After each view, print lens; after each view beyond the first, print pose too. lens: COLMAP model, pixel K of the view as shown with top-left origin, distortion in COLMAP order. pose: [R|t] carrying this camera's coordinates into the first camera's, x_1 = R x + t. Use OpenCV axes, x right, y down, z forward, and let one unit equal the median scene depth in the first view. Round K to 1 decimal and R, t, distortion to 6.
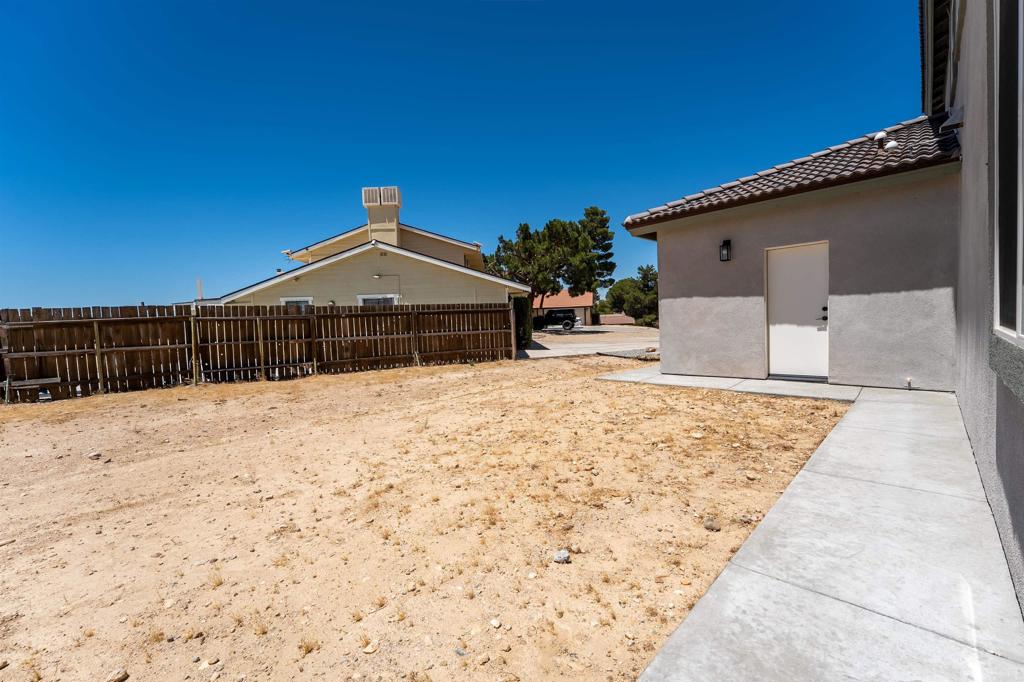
lens RADIAL K [[413.9, 0, 511.9], [0, 413.9, 339.5], [0, 0, 1]] dist [0.002459, 0.000567]
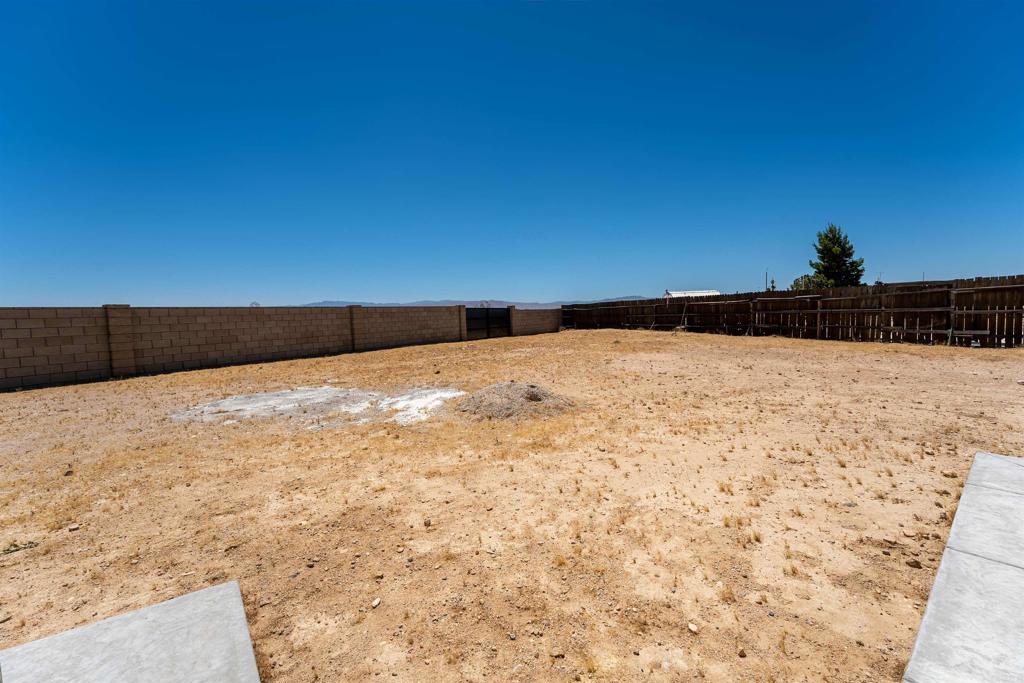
lens RADIAL K [[413.9, 0, 513.9], [0, 413.9, 339.4], [0, 0, 1]] dist [0.002459, 0.000567]
pose [[-0.084852, 0.103671, -0.990986, 0.331942], [-0.007111, 0.994484, 0.104645, -0.007034], [0.996368, 0.015926, -0.083647, -0.375709]]
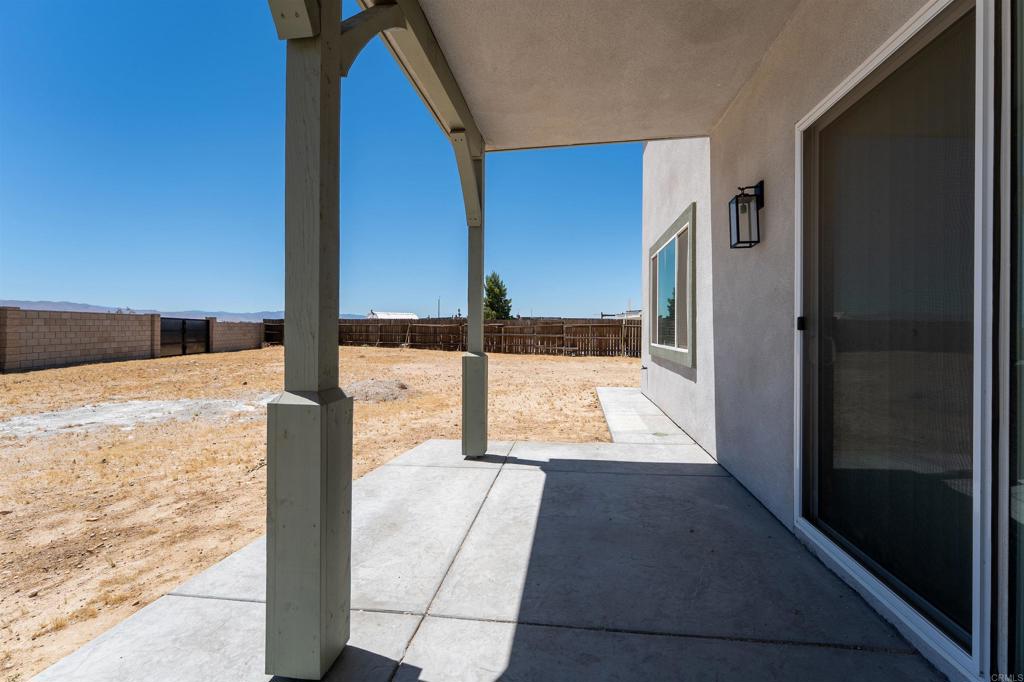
lens RADIAL K [[413.9, 0, 535.9], [0, 413.9, 338.1], [0, 0, 1]] dist [0.002459, 0.000567]
pose [[0.641773, 0.062993, -0.764303, 0.625453], [-0.068414, 0.997350, 0.024754, -0.008365], [0.763837, 0.036403, 0.644382, -0.779916]]
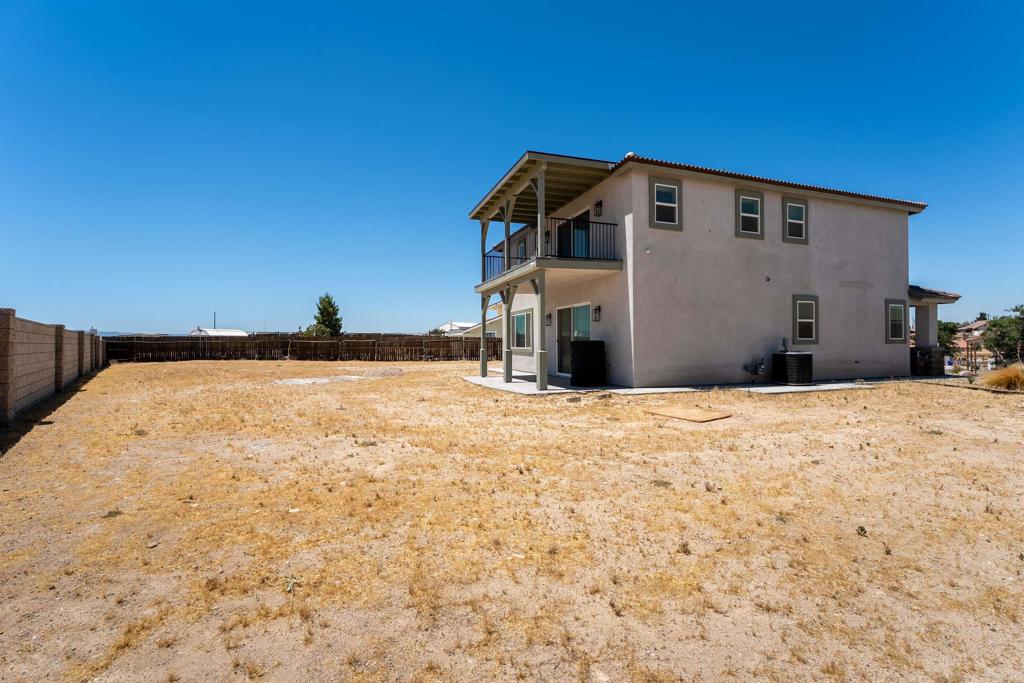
lens RADIAL K [[401.6, 0, 506.6], [0, 401.6, 341.4], [0, 0, 1]] dist [-0.000360, -0.000004]
pose [[0.903355, 0.035019, -0.427462, 1.015159], [-0.051833, 0.998270, -0.027759, 0.032940], [0.425751, 0.047233, 0.903607, -1.959804]]
